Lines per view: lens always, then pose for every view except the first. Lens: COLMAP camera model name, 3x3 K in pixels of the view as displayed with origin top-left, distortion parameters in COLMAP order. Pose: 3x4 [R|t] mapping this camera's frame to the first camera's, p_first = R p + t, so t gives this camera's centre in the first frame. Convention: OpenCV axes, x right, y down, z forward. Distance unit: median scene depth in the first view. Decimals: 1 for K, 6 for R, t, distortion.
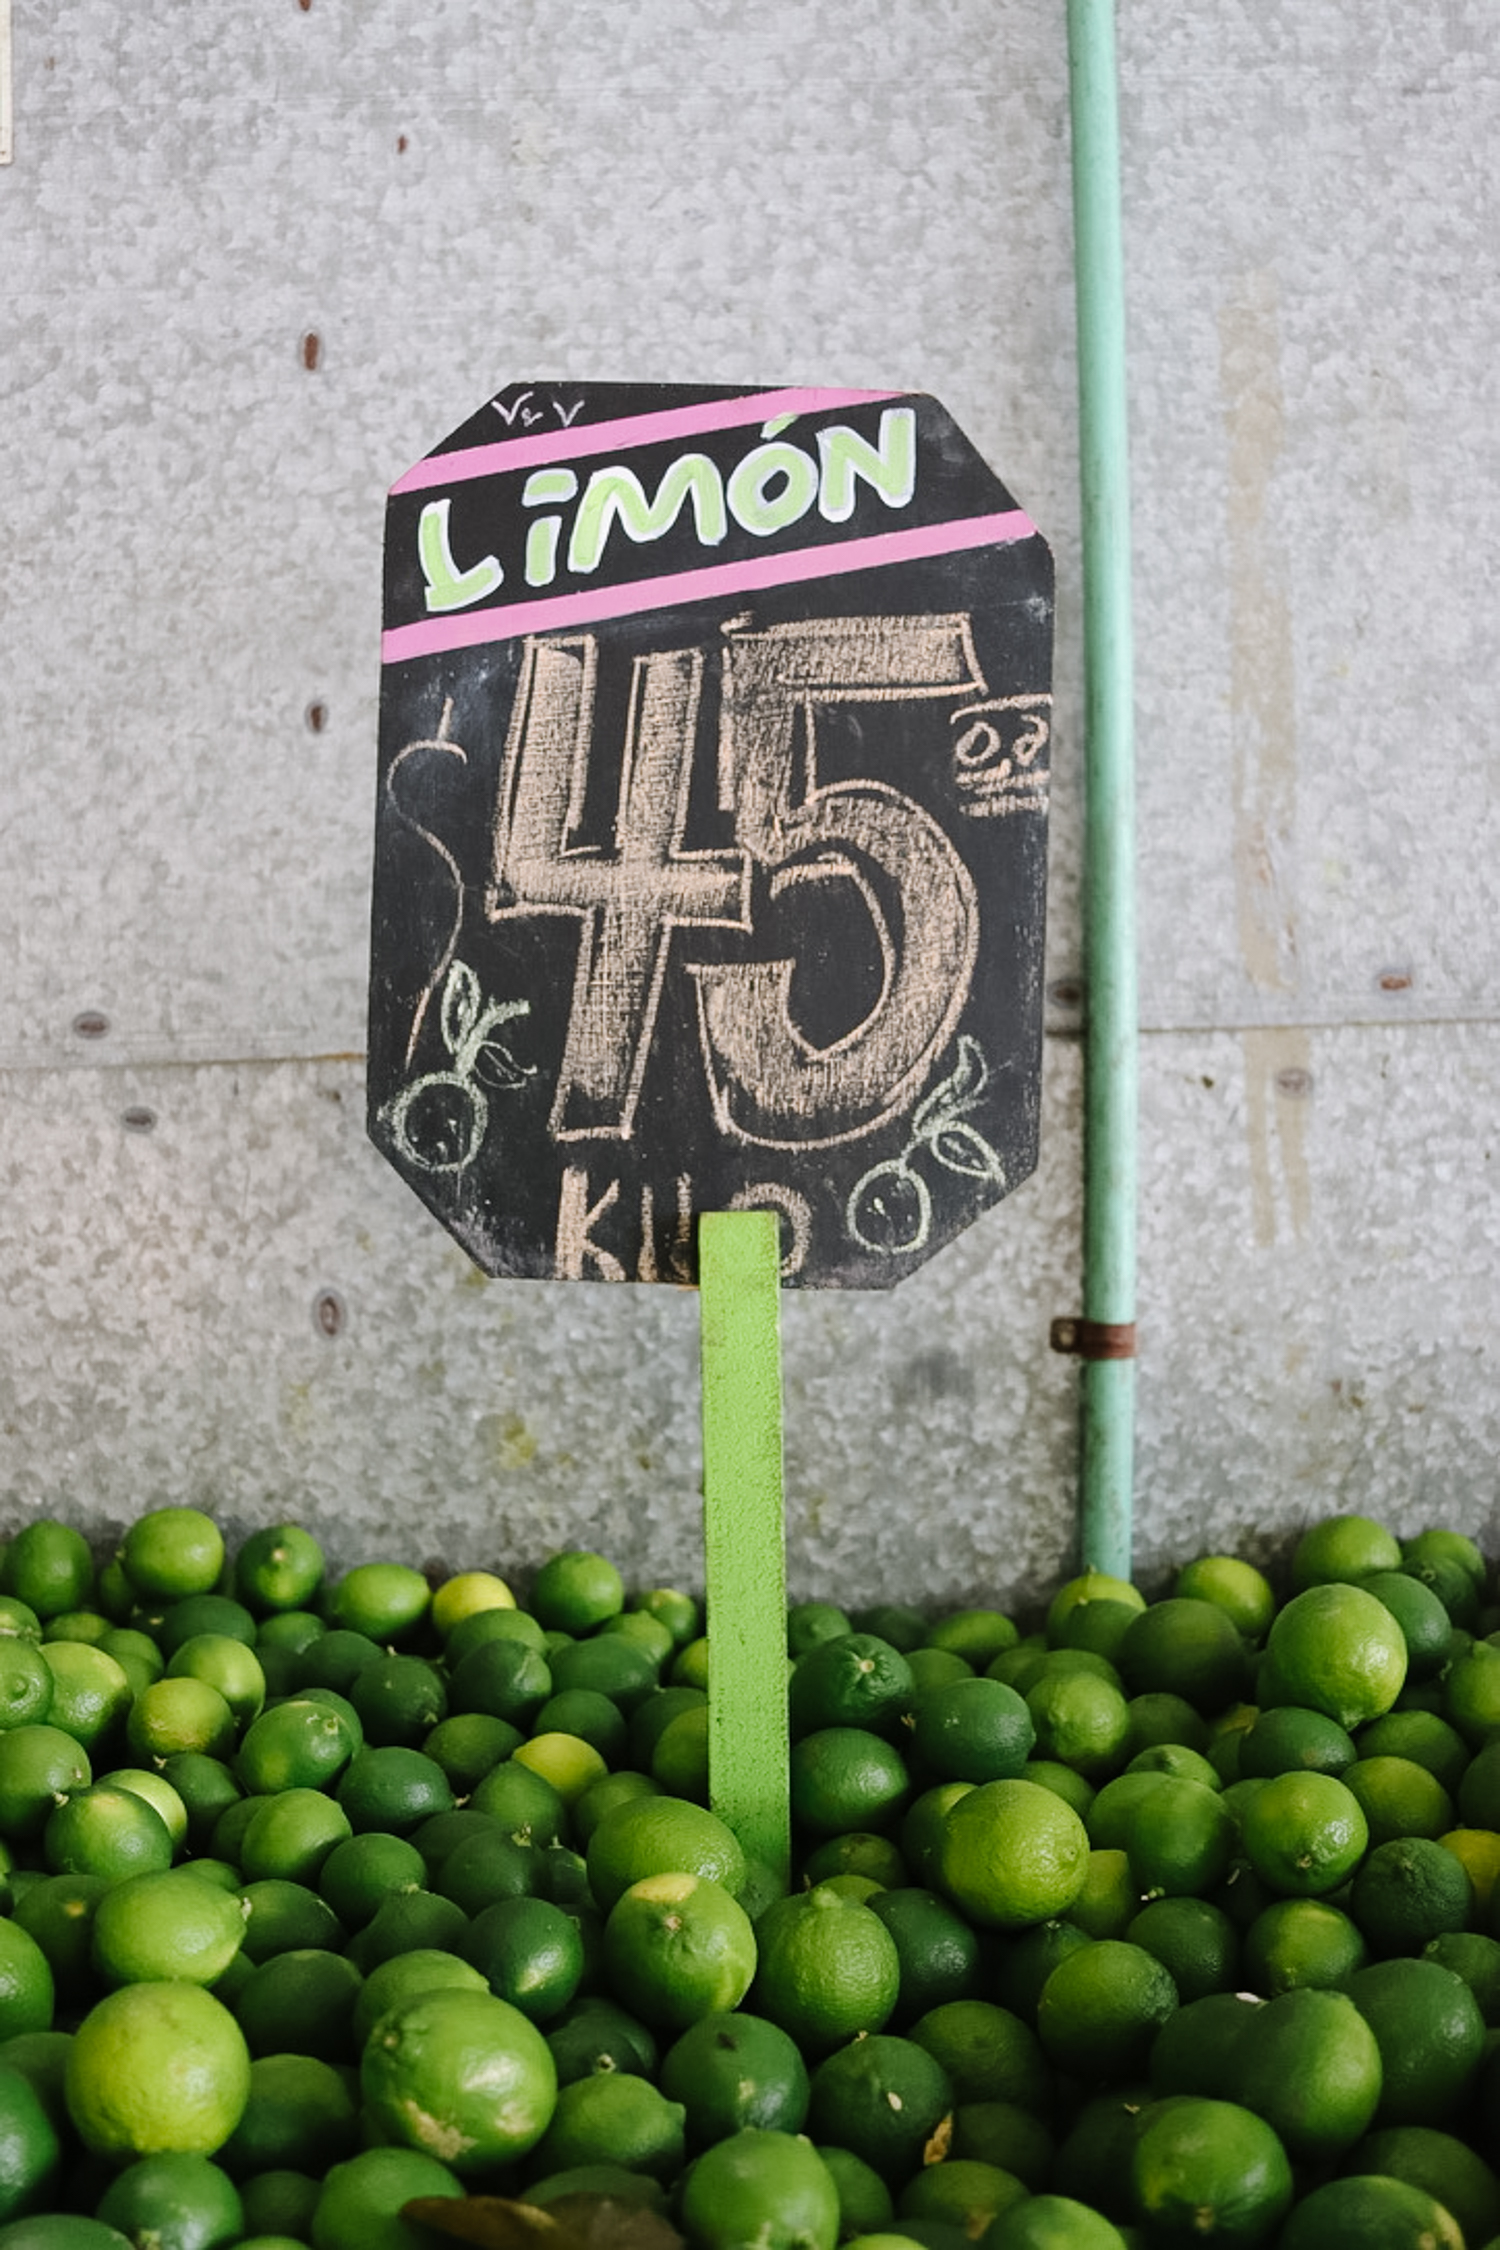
lens RADIAL K [[2540.9, 0, 739.7], [0, 2540.9, 1133.0], [0, 0, 1]] dist [-0.125487, 0.143132]
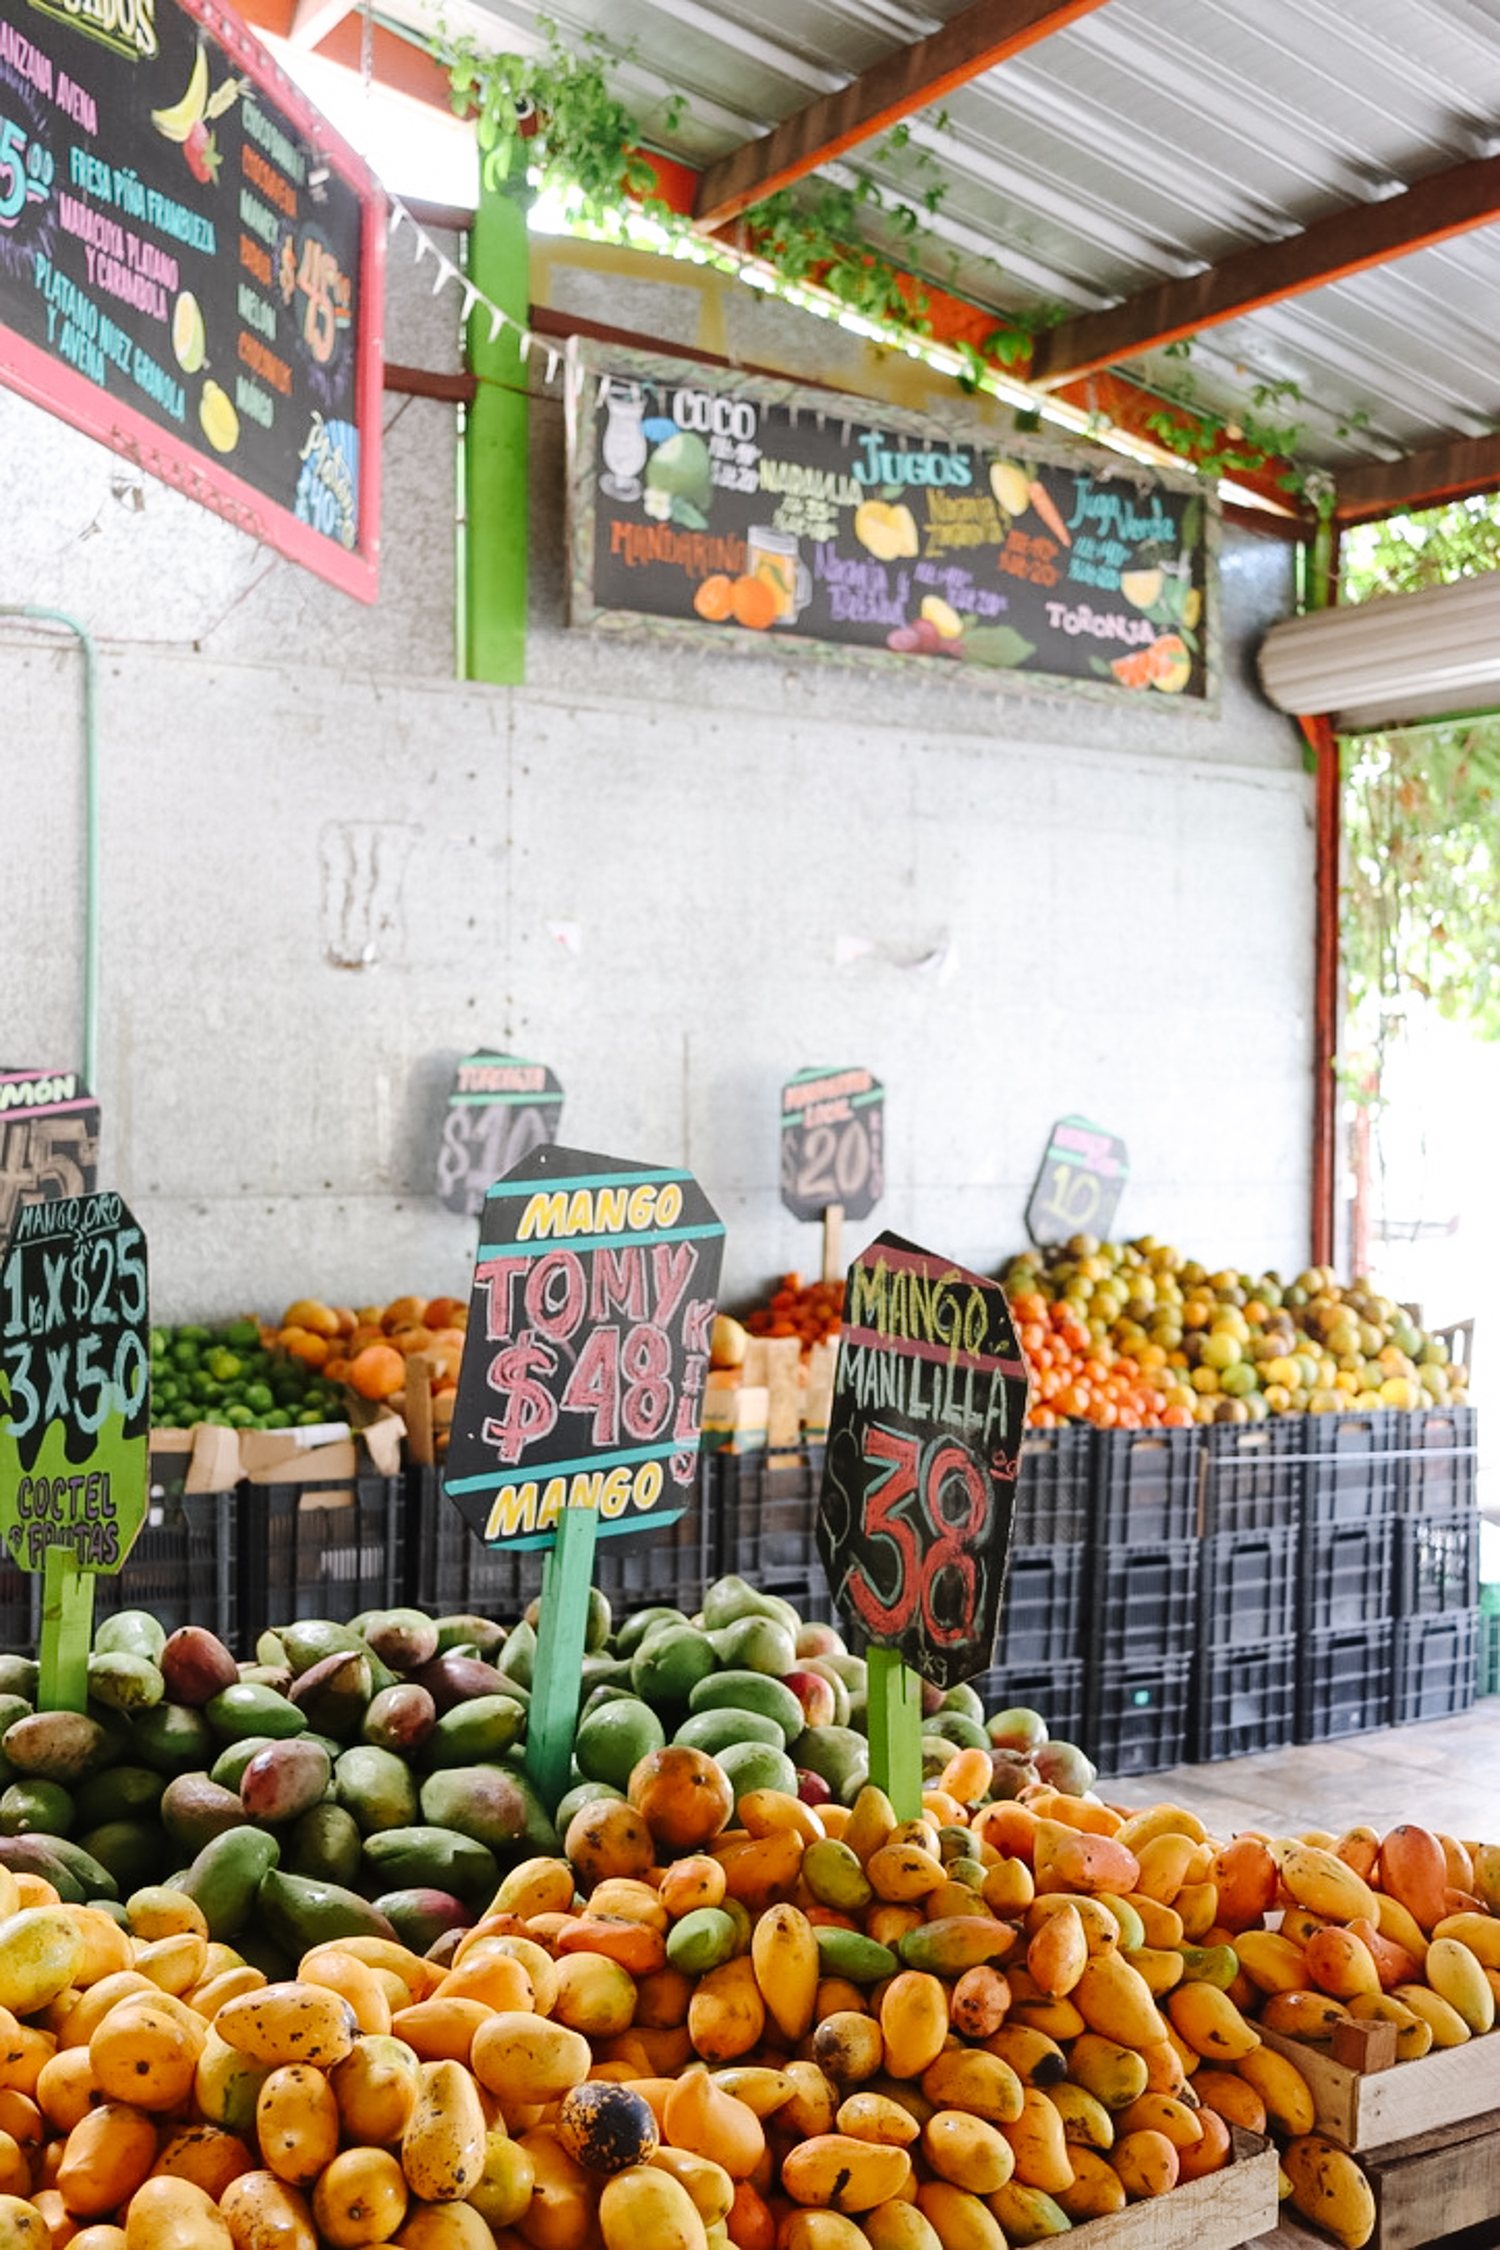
lens RADIAL K [[2540.9, 0, 739.7], [0, 2540.9, 1133.0], [0, 0, 1]] dist [-0.125487, 0.143132]
pose [[0.842455, 0.030891, 0.537881, -1.396637], [-0.038291, 0.999263, 0.002584, -0.241584], [-0.537405, -0.022773, 0.843017, -3.594332]]
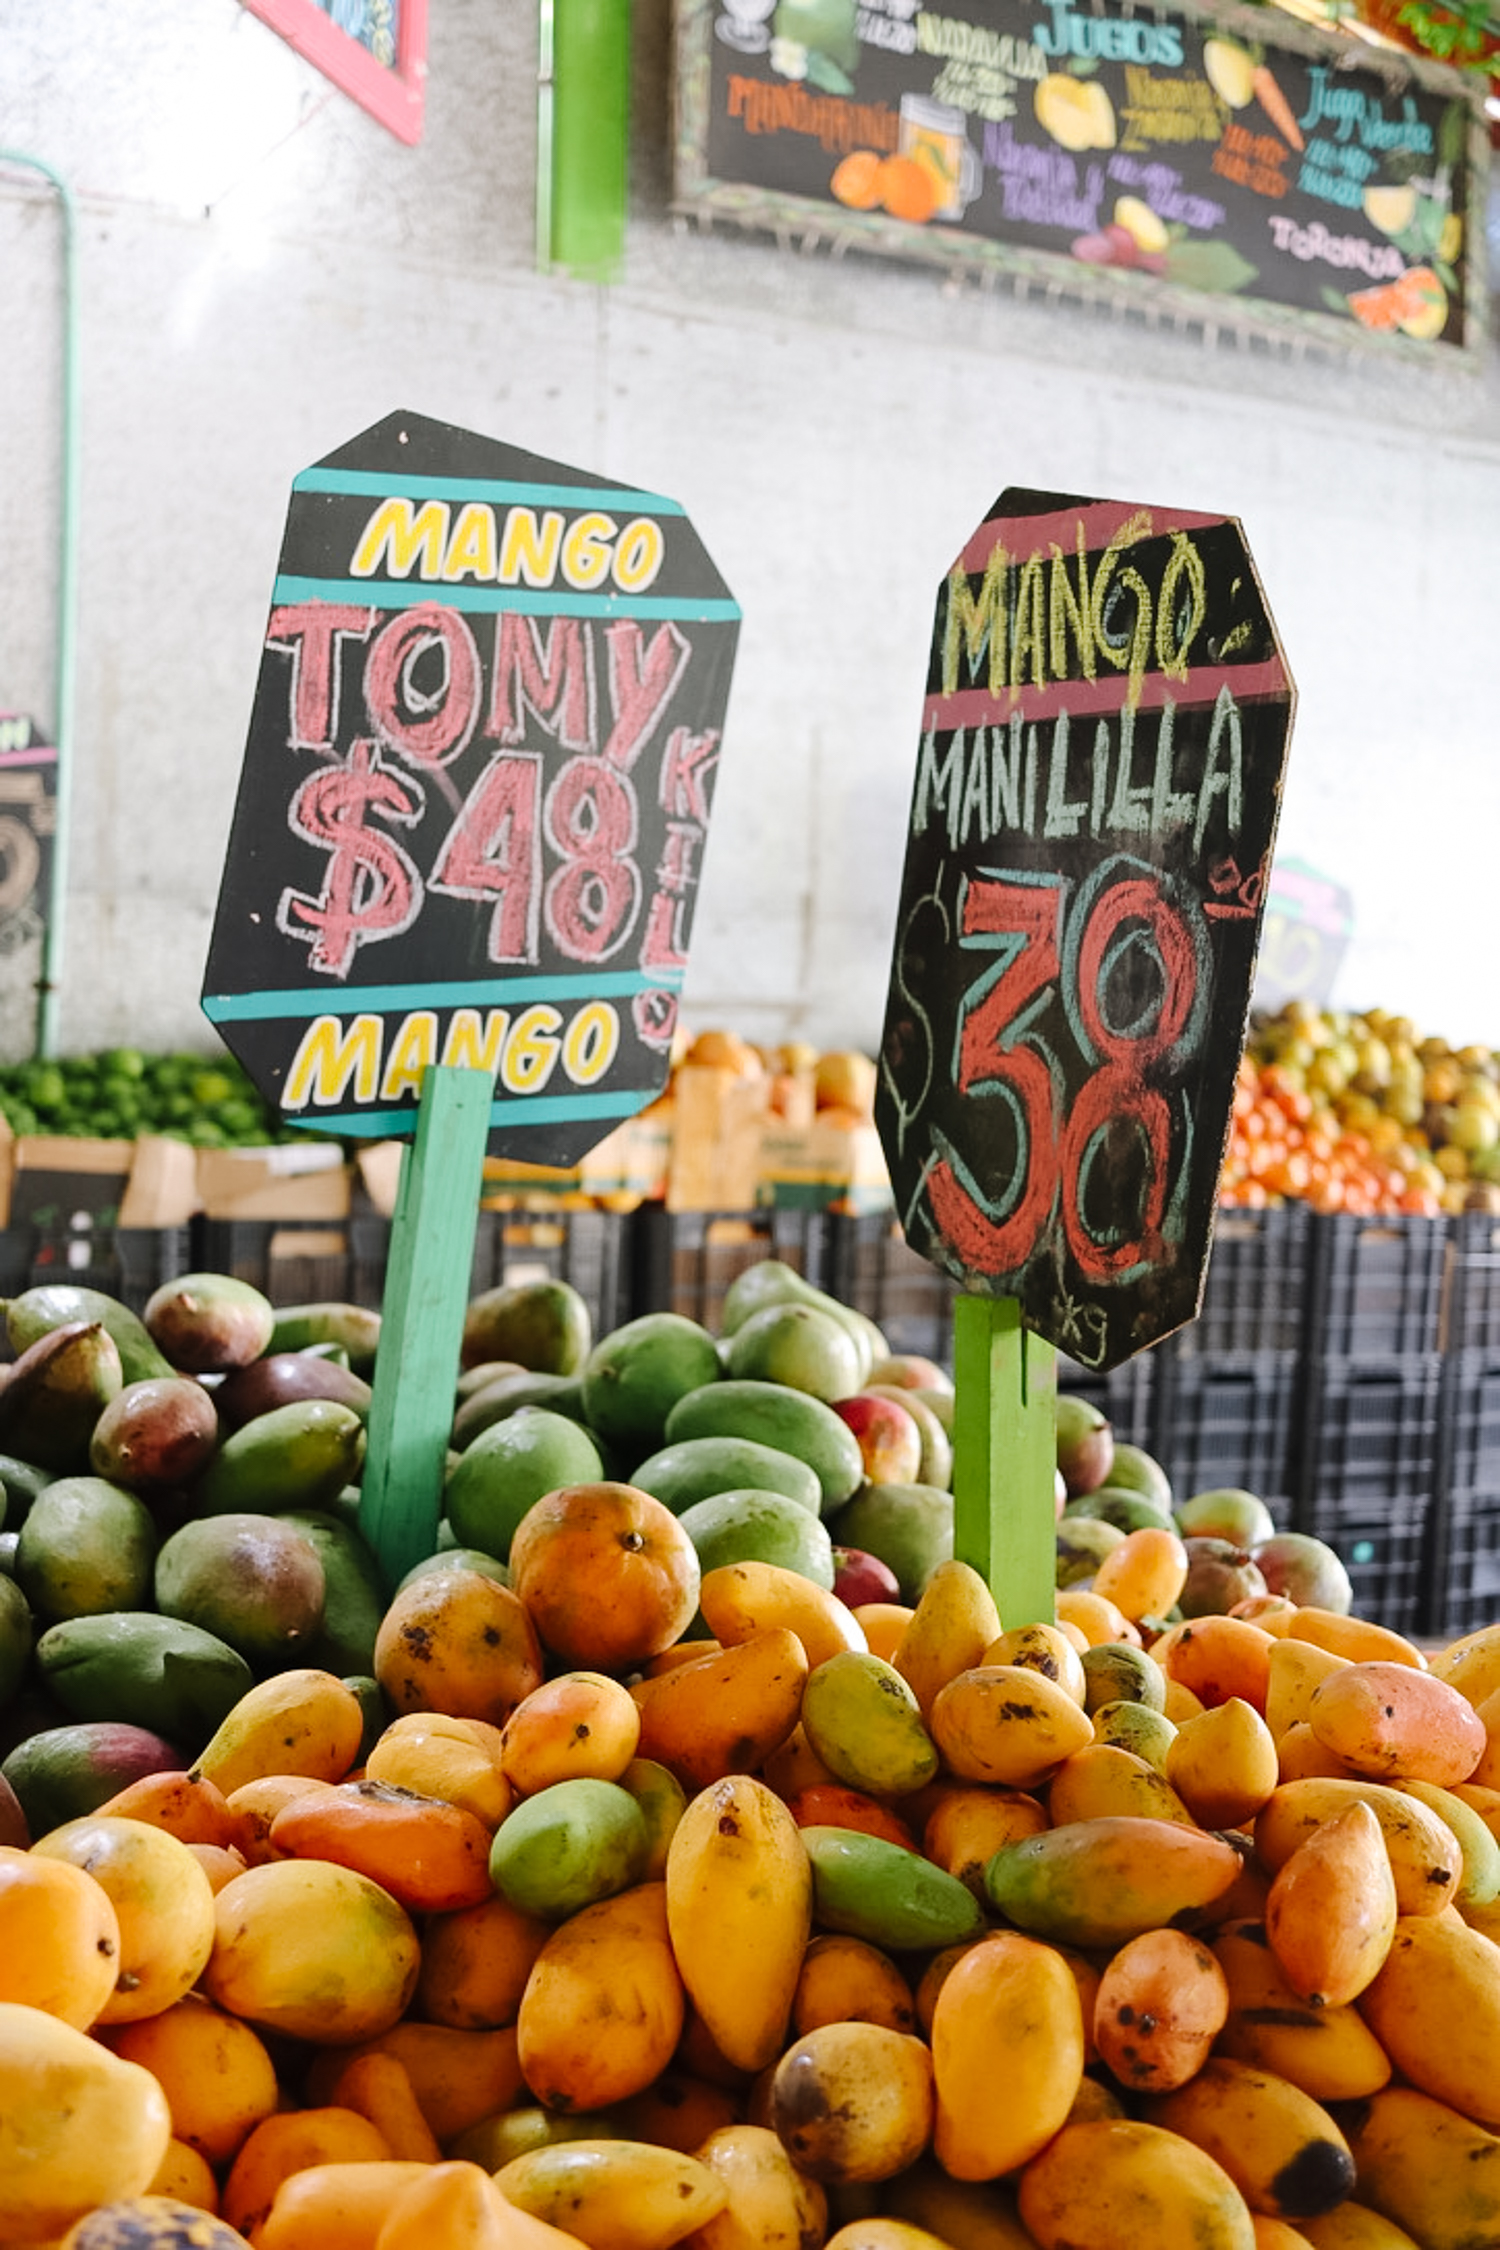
lens RADIAL K [[2540.9, 0, 739.7], [0, 2540.9, 1133.0], [0, 0, 1]] dist [-0.125487, 0.143132]
pose [[0.878979, 0.027833, 0.476048, -0.749454], [-0.057558, 0.997189, 0.047972, 0.079799], [-0.473375, -0.069567, 0.878110, -2.777726]]
